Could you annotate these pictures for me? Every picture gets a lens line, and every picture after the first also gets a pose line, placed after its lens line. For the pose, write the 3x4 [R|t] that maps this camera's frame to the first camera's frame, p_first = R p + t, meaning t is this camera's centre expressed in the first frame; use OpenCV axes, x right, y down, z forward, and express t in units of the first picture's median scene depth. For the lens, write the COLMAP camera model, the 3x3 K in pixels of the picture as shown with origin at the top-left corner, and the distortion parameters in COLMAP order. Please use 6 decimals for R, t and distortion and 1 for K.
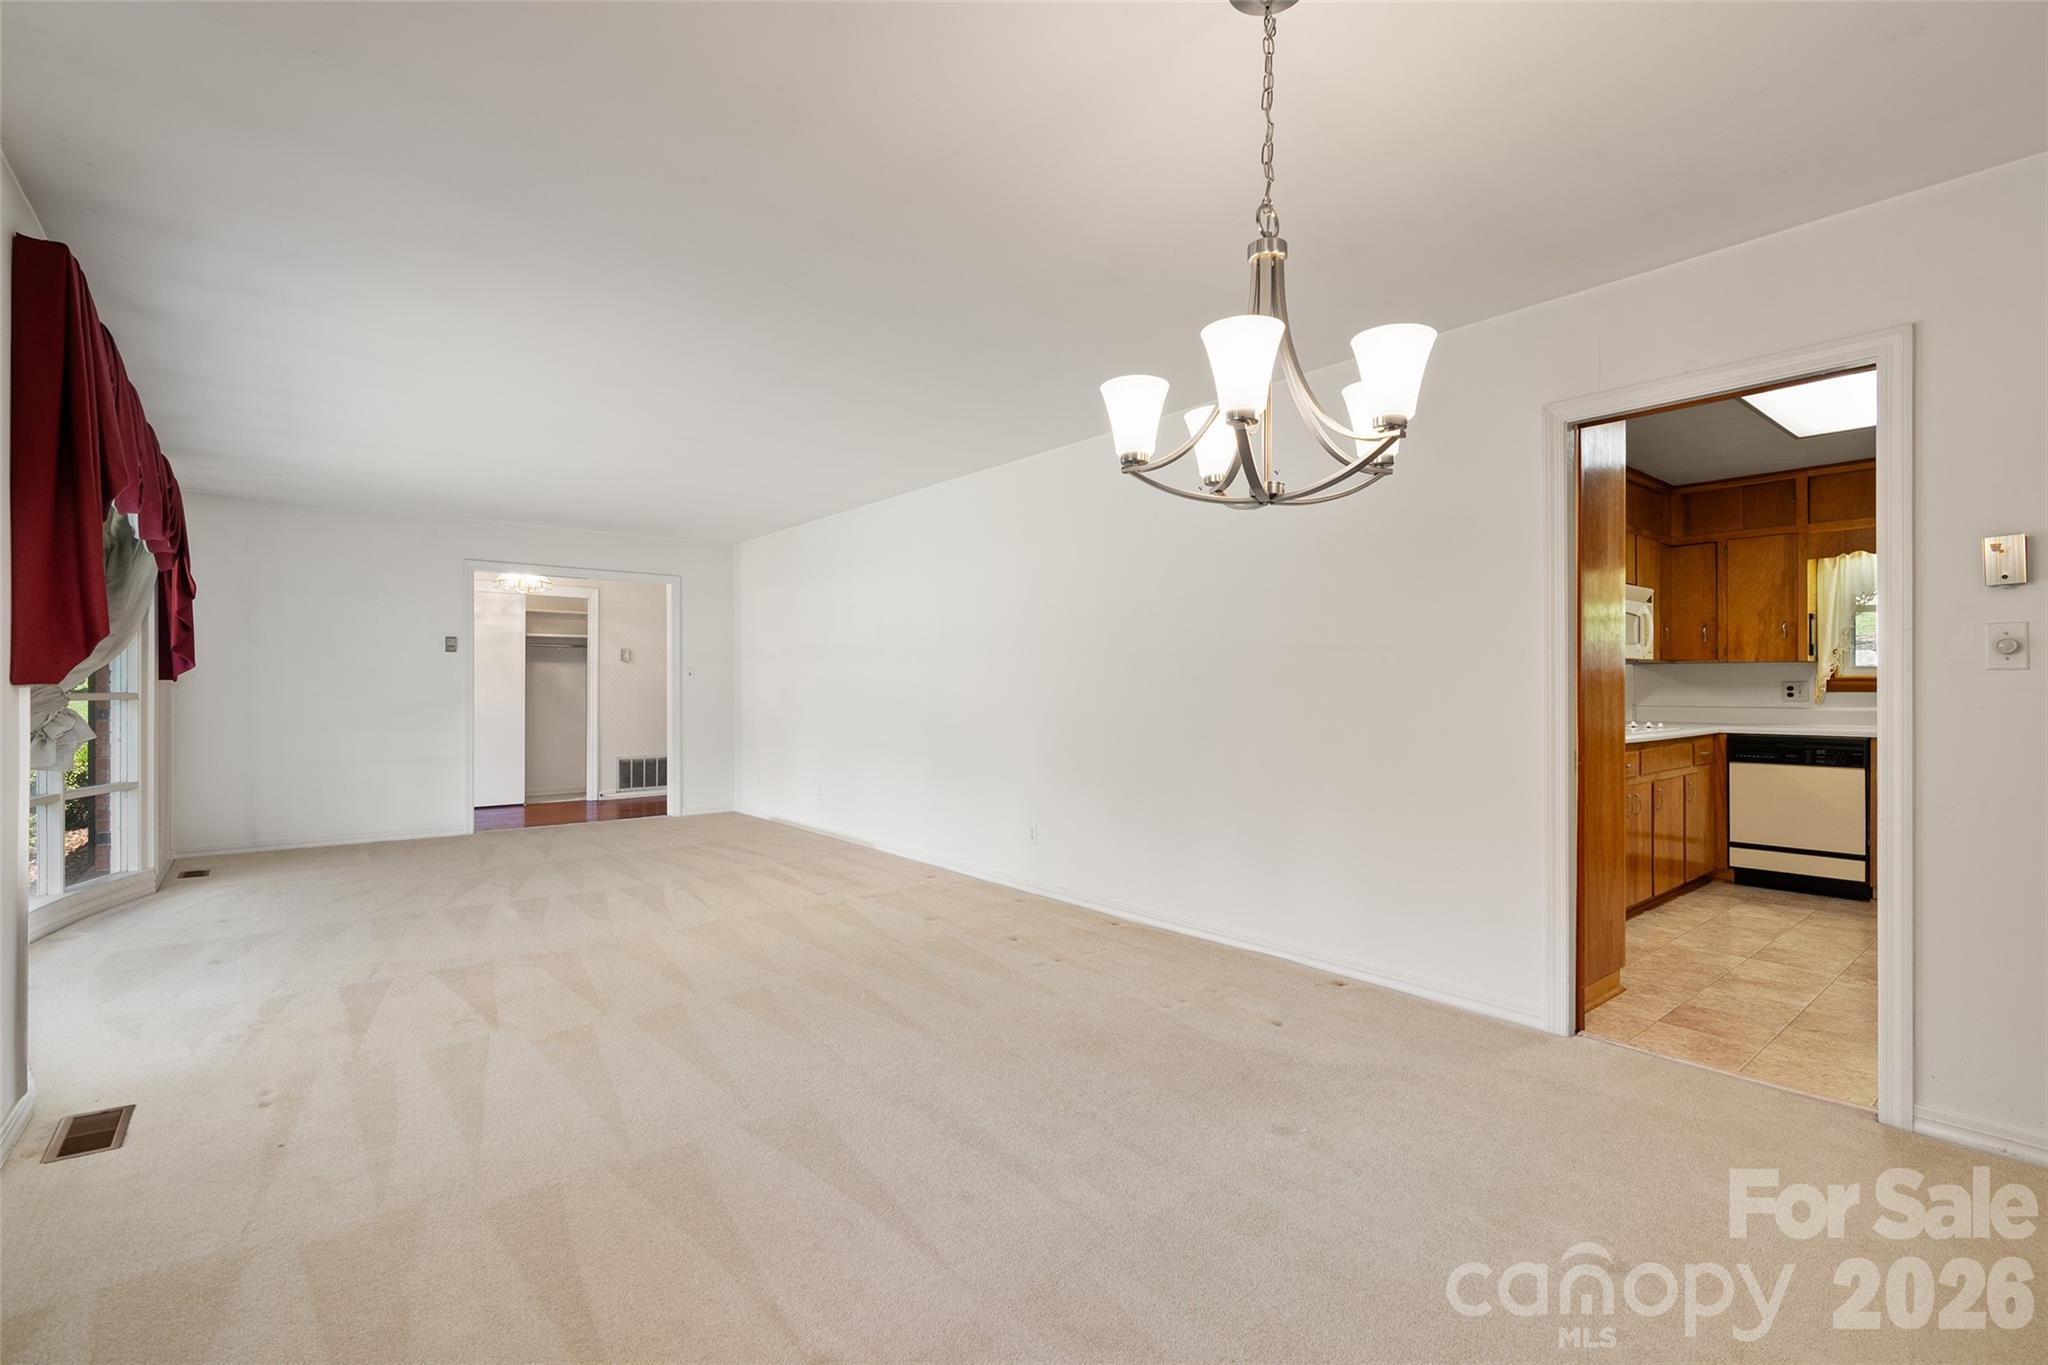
lens RADIAL K [[926.1, 0, 1024.0], [0, 926.1, 682.5], [0, 0, 1]] dist [-0.014011, 0.005768]
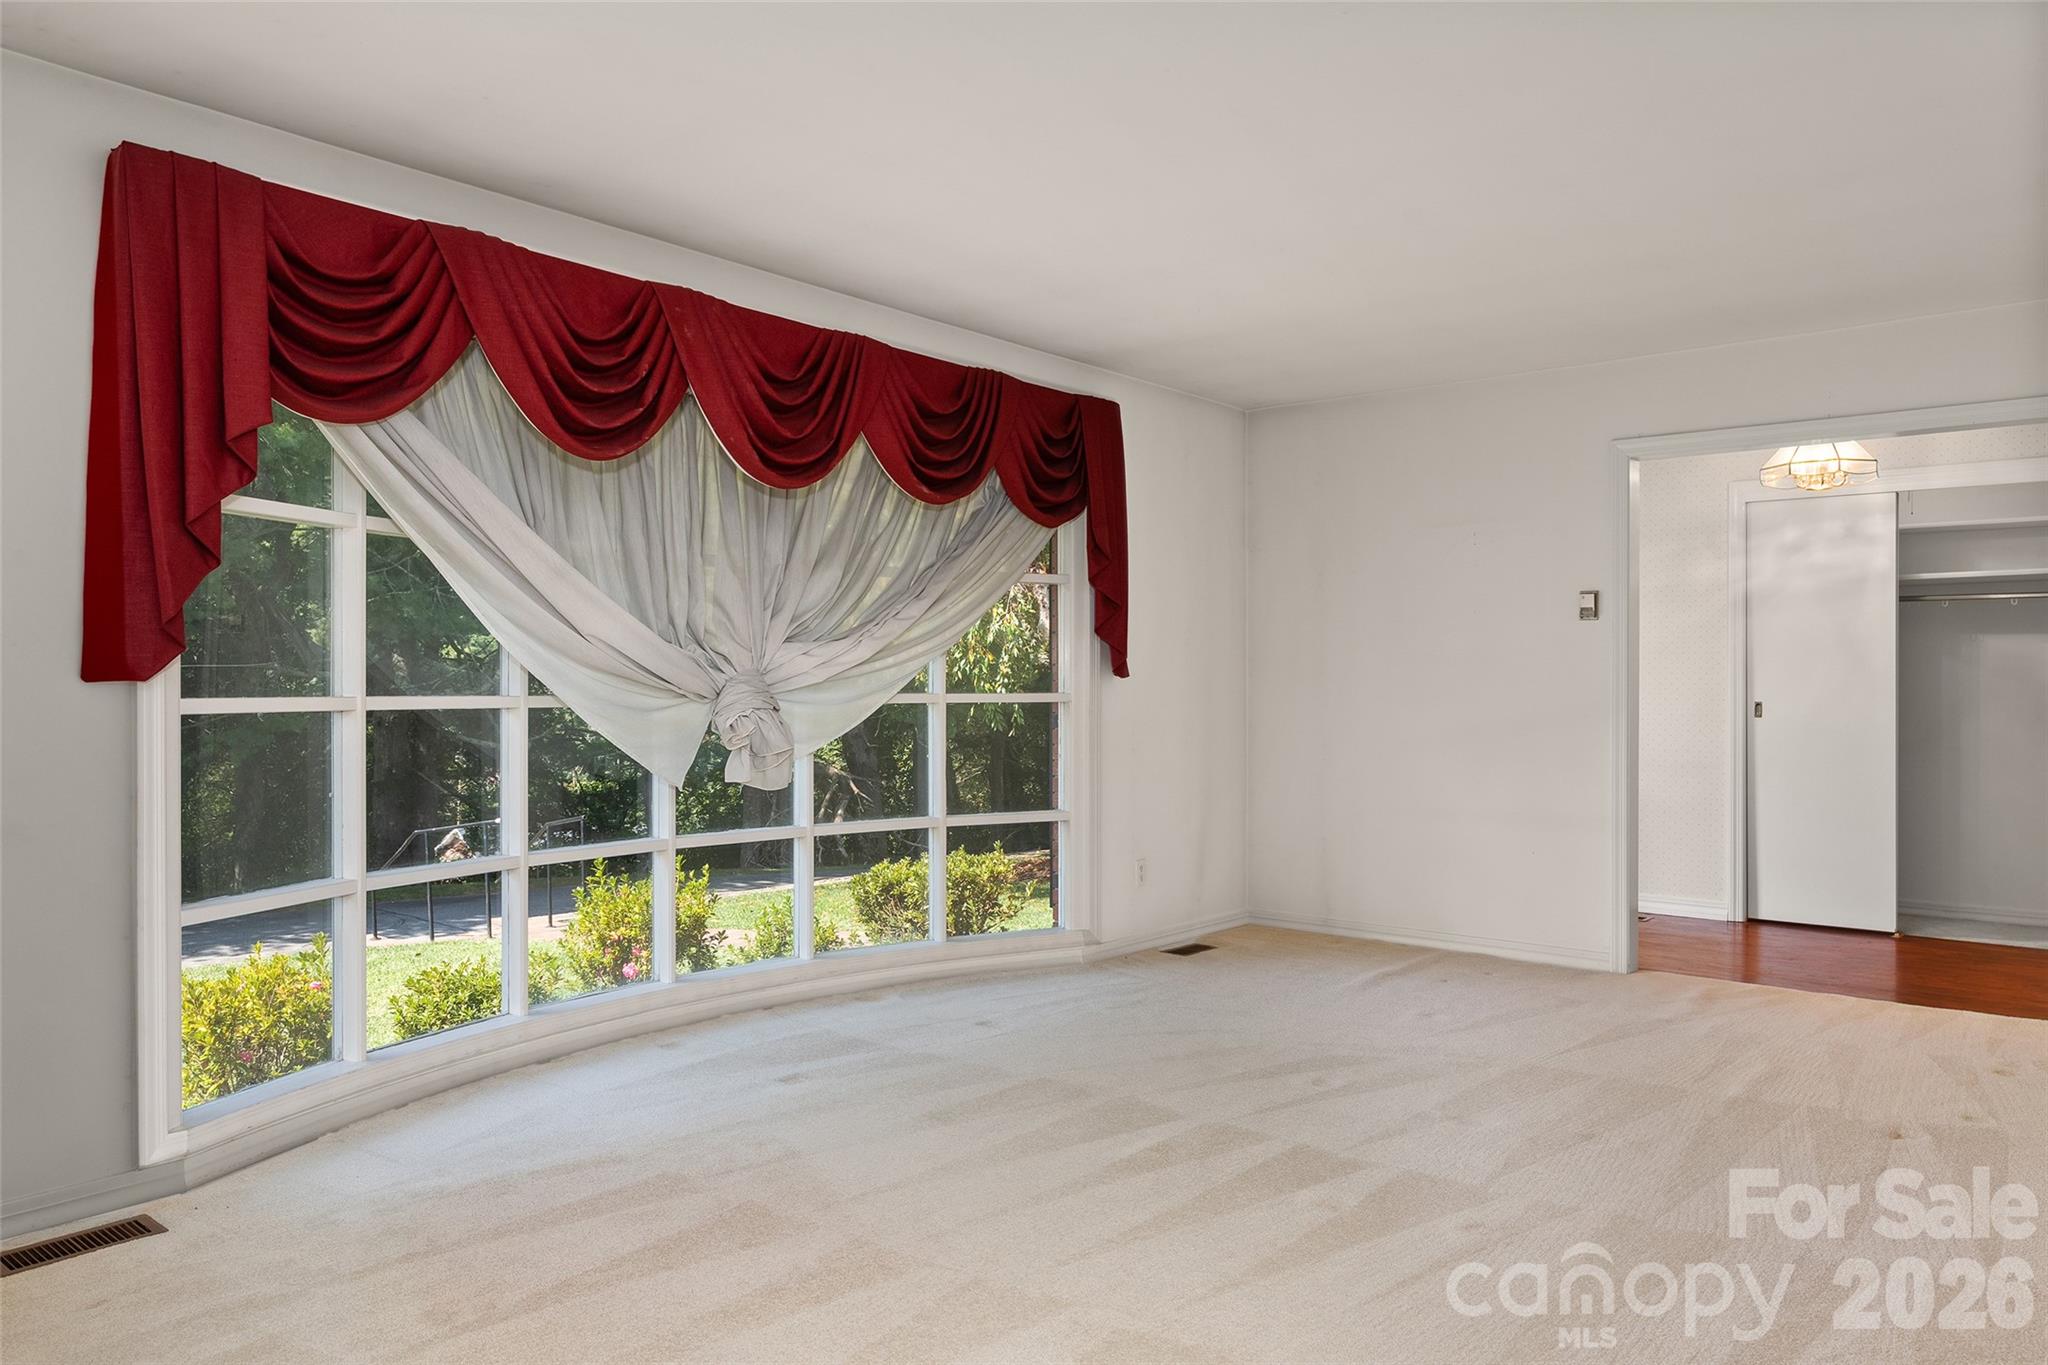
lens RADIAL K [[1388.9, 0, 1024.0], [0, 1388.9, 682.5], [0, 0, 1]] dist [0.000589, 0.000740]
pose [[0.177578, 0.005522, -0.984091, 0.104016], [-0.001000, 0.999985, 0.005431, -0.001299], [0.984106, 0.000020, 0.177581, 0.531555]]
